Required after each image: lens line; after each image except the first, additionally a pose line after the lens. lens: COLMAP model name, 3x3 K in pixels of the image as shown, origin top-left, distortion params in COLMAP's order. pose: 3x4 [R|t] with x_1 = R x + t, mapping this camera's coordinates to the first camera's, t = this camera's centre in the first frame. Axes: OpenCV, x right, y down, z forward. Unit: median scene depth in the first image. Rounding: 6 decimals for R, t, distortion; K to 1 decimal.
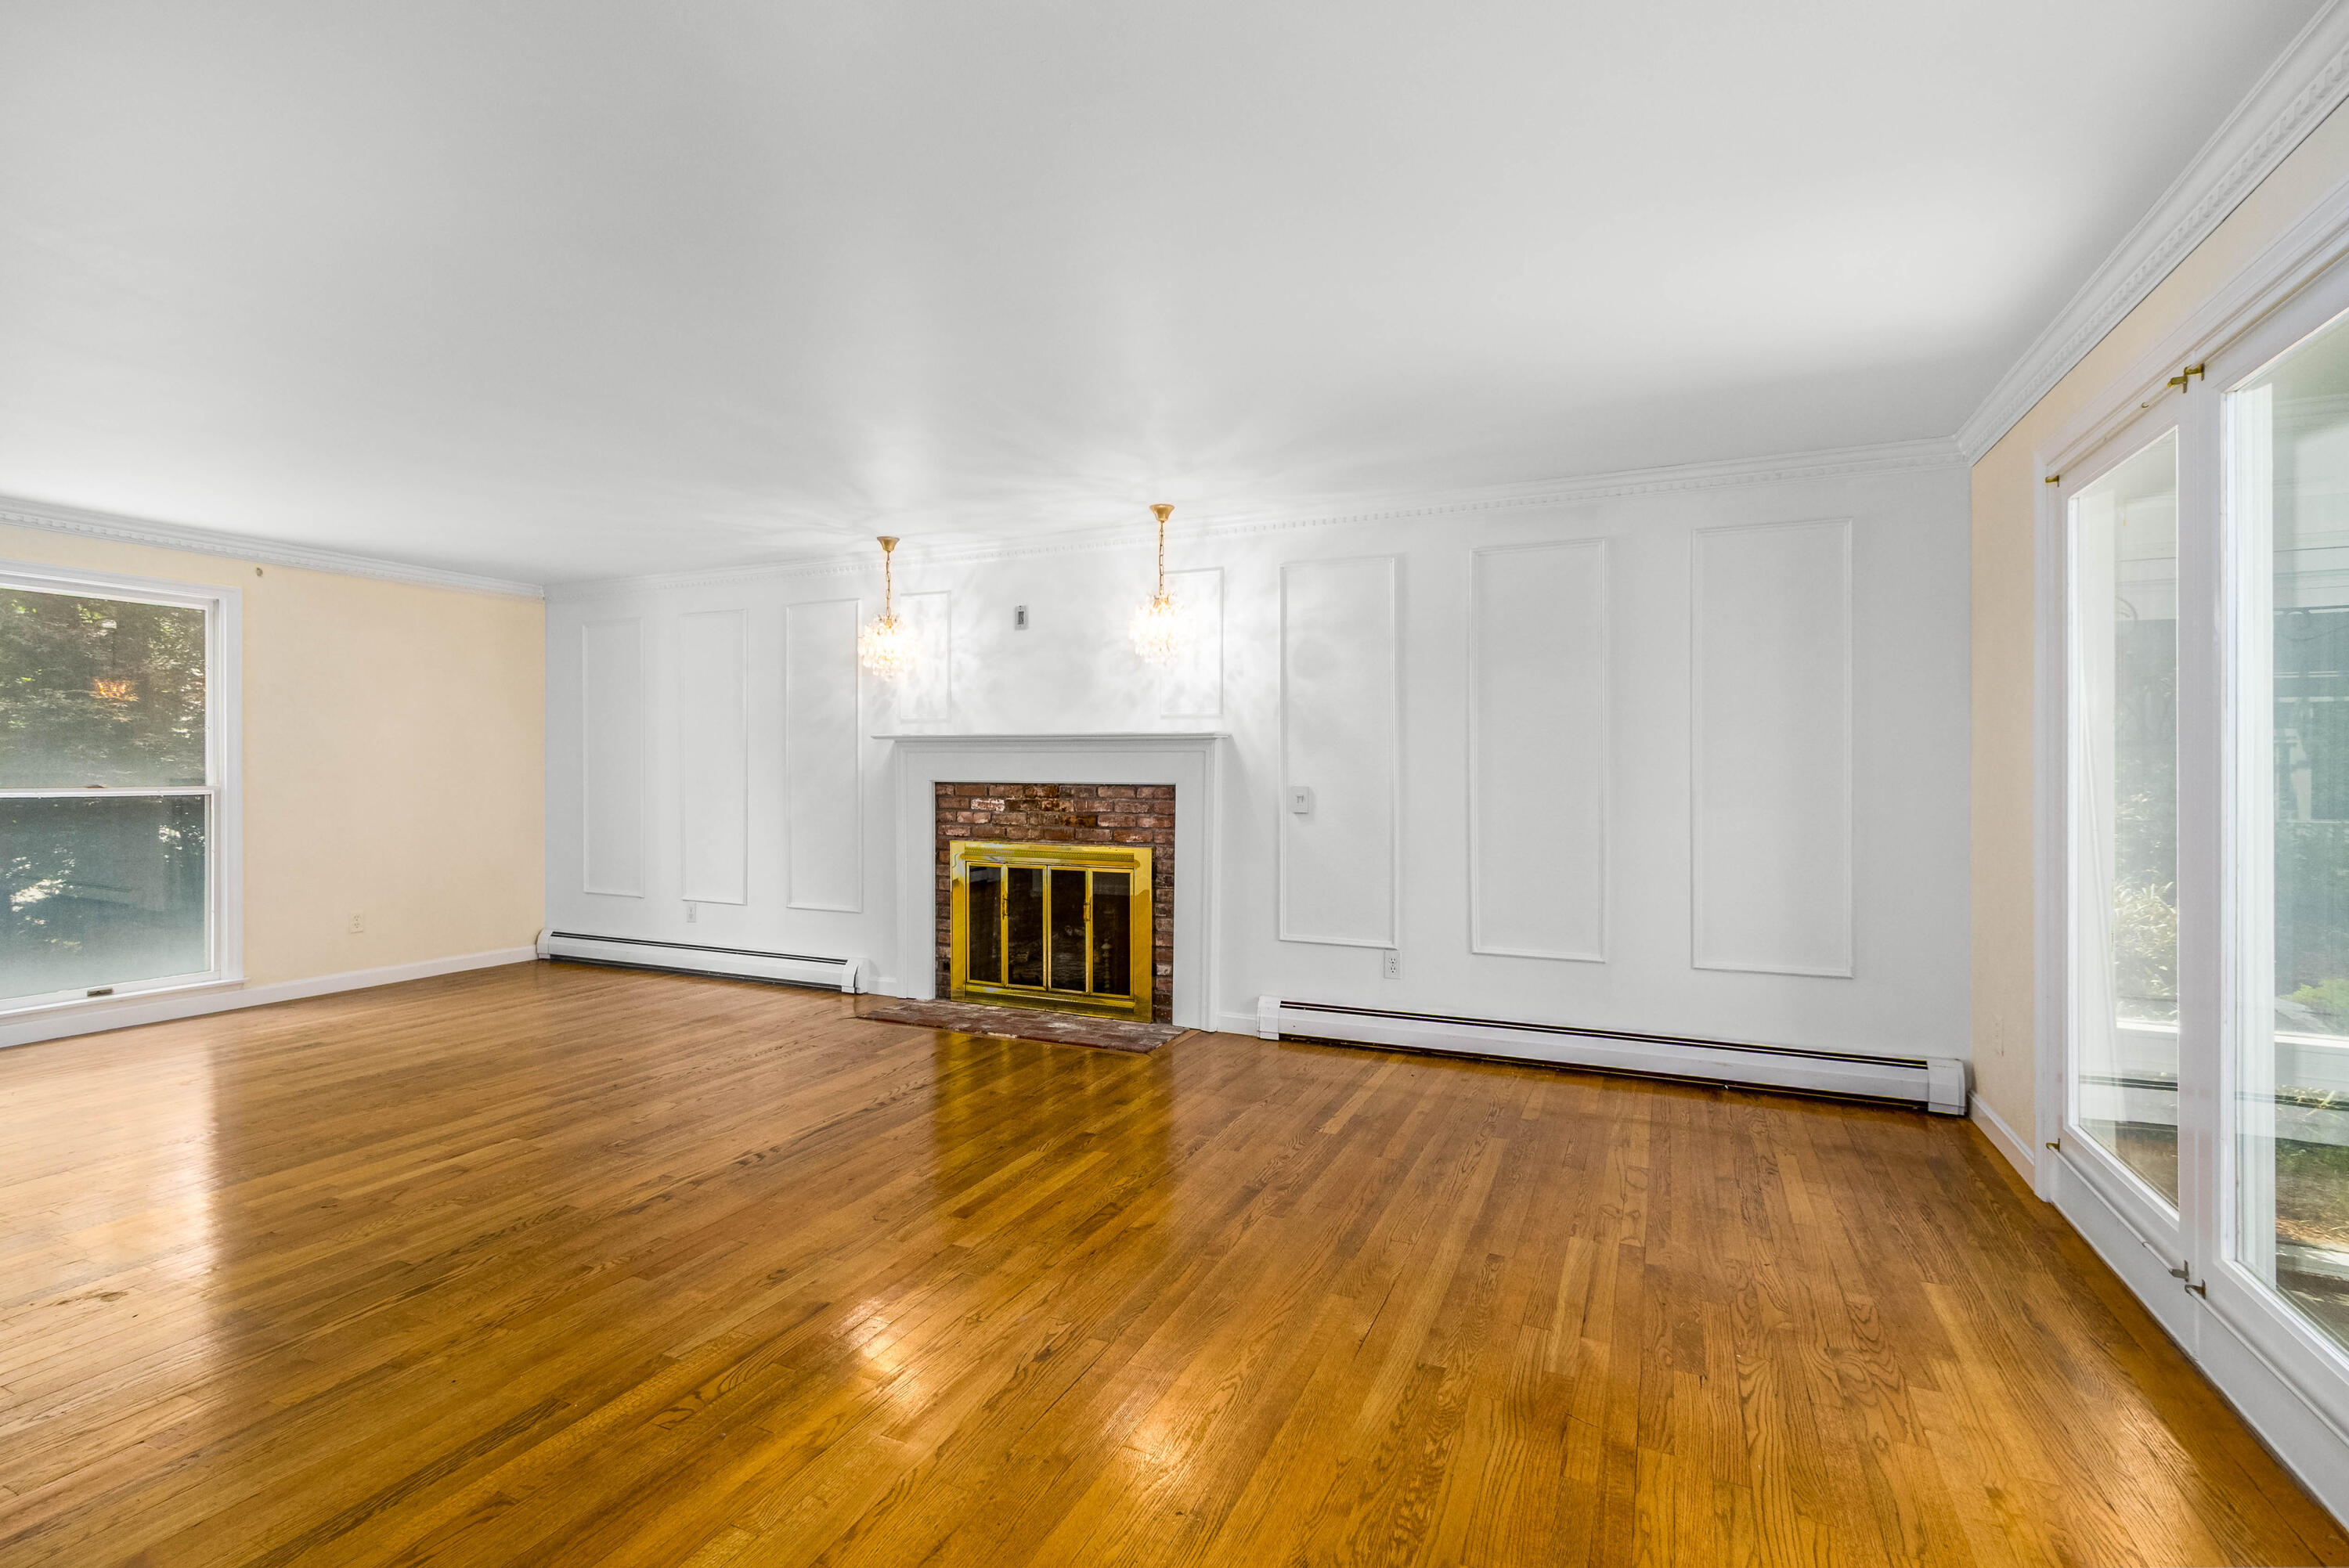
lens RADIAL K [[1082.6, 0, 1175.5], [0, 1082.6, 777.6], [0, 0, 1]] dist [-0.000141, -0.001975]
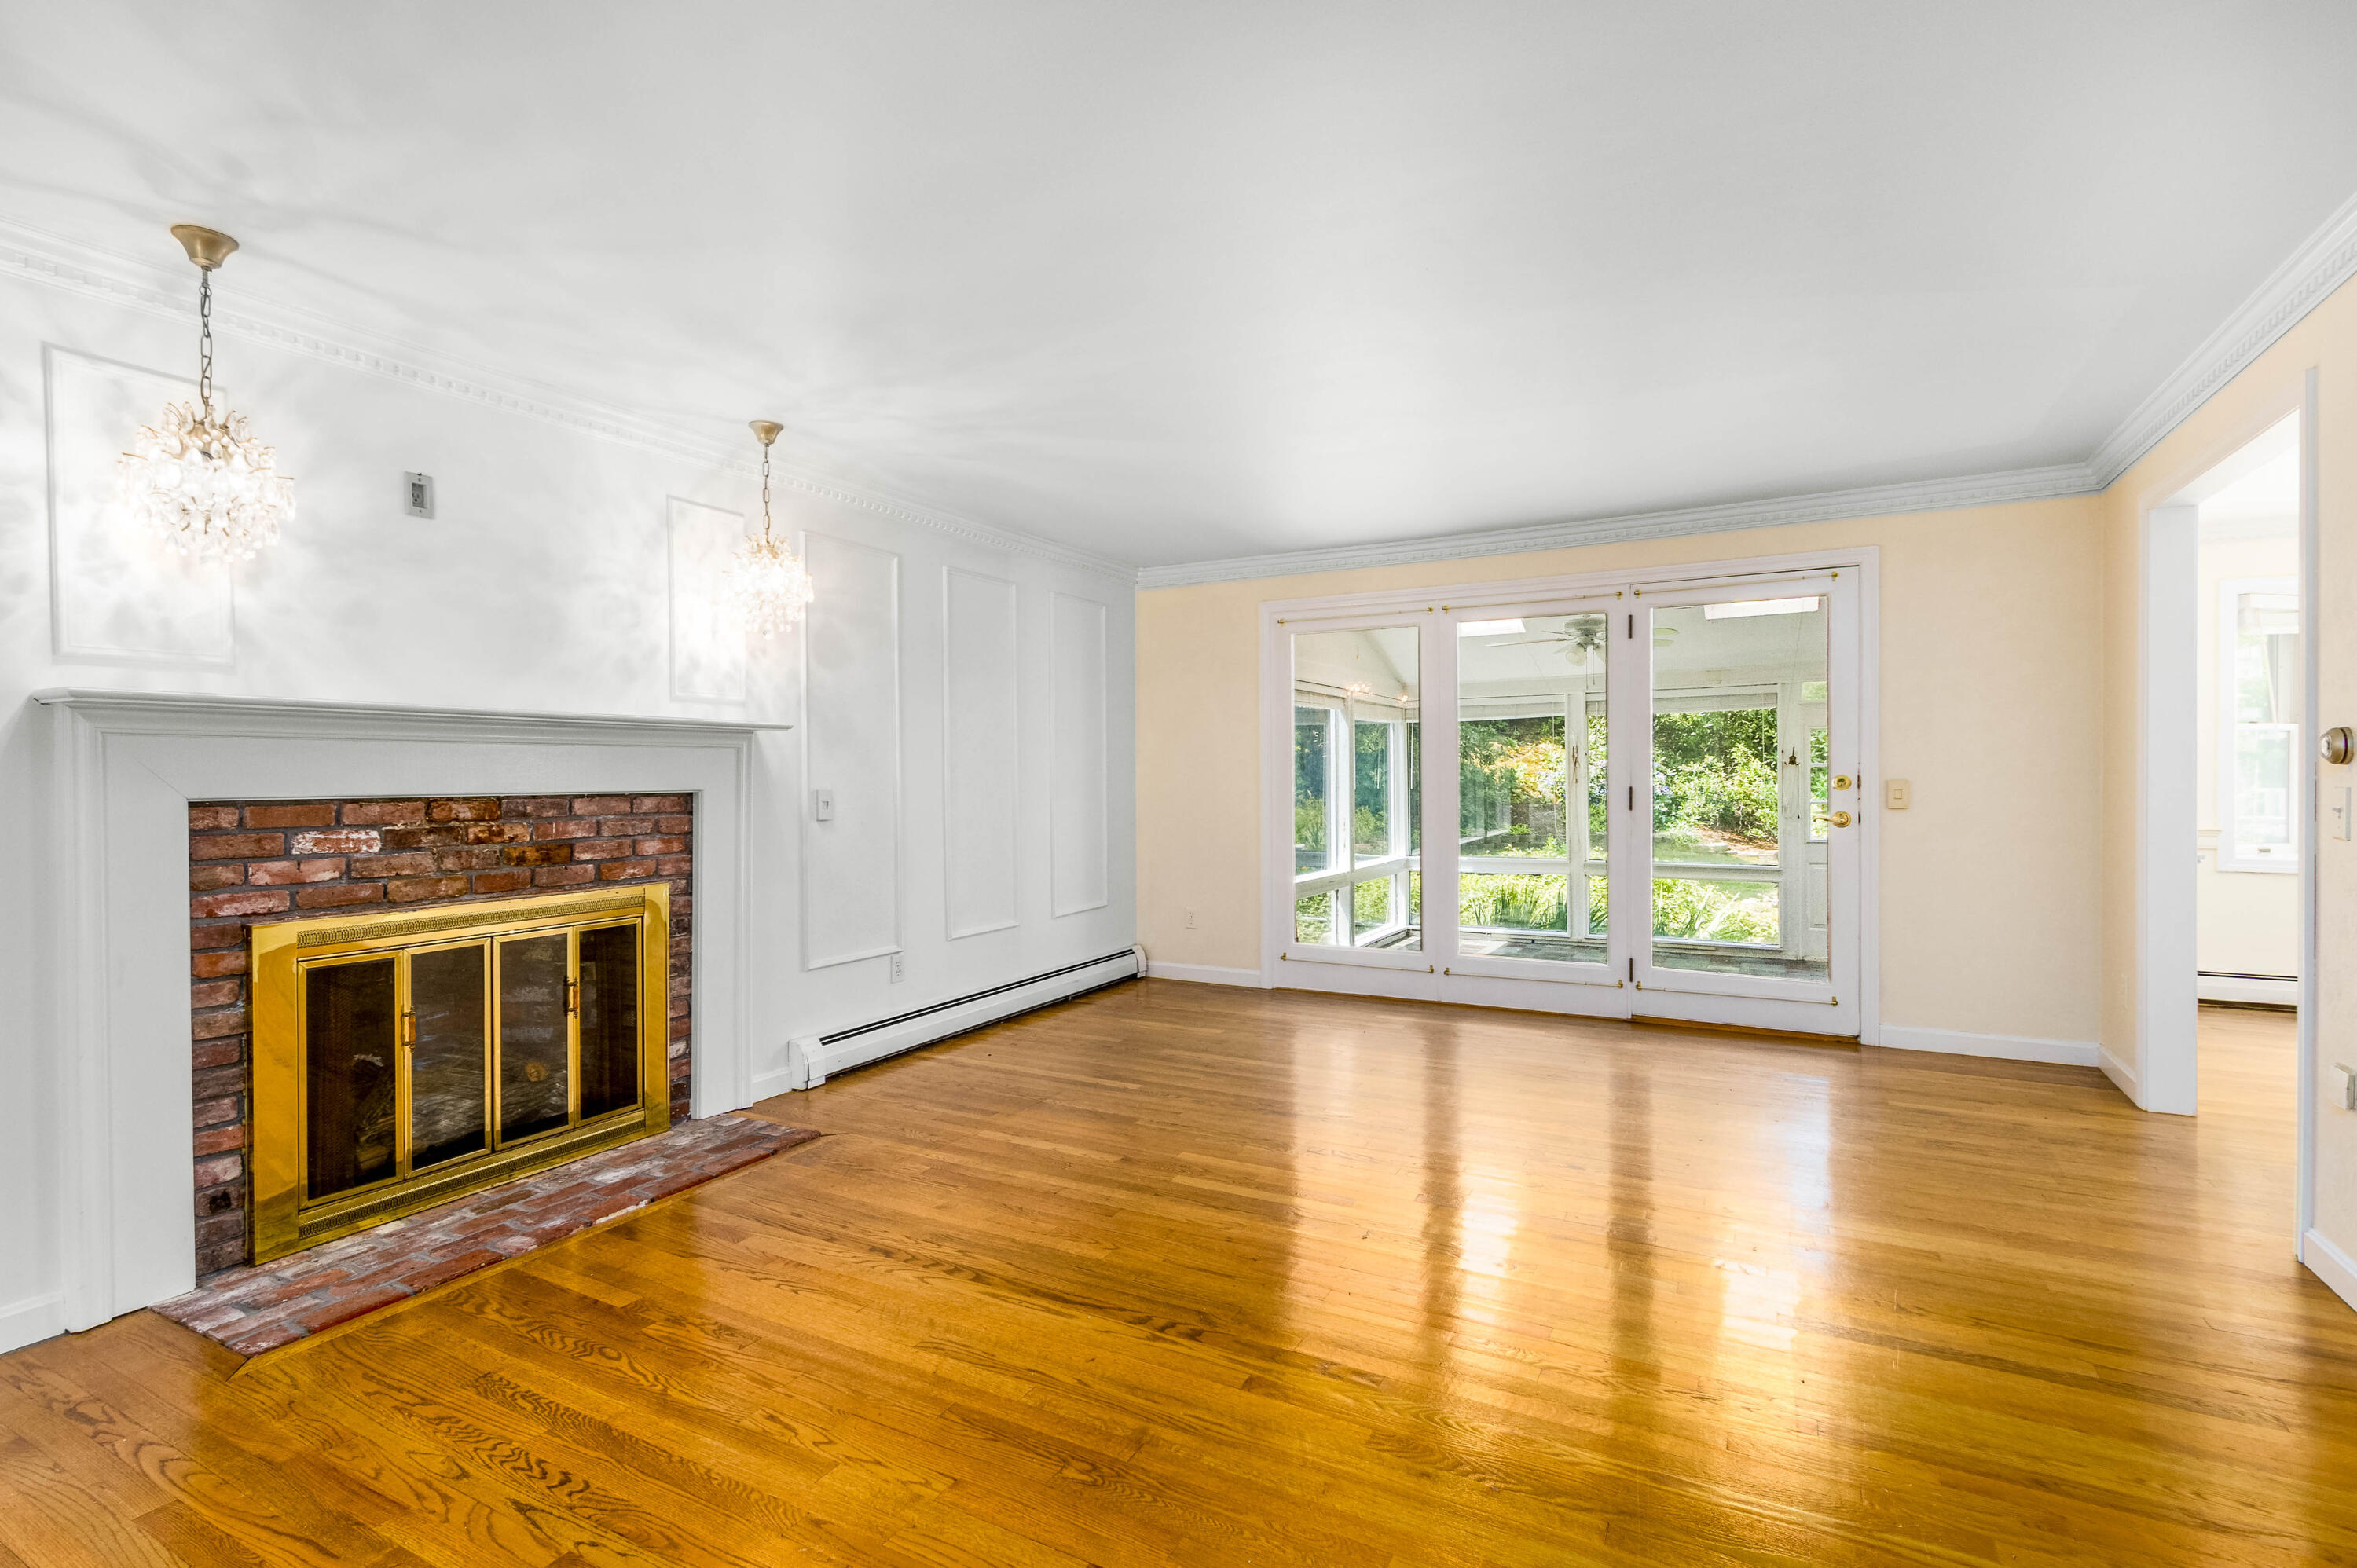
lens RADIAL K [[1086.3, 0, 1176.6], [0, 1086.3, 774.1], [0, 0, 1]] dist [-0.000141, -0.001975]
pose [[0.072244, -0.005232, 0.997373, -0.676295], [0.012408, 0.999914, 0.004347, -0.004532], [-0.997310, 0.012061, 0.072303, 0.590862]]
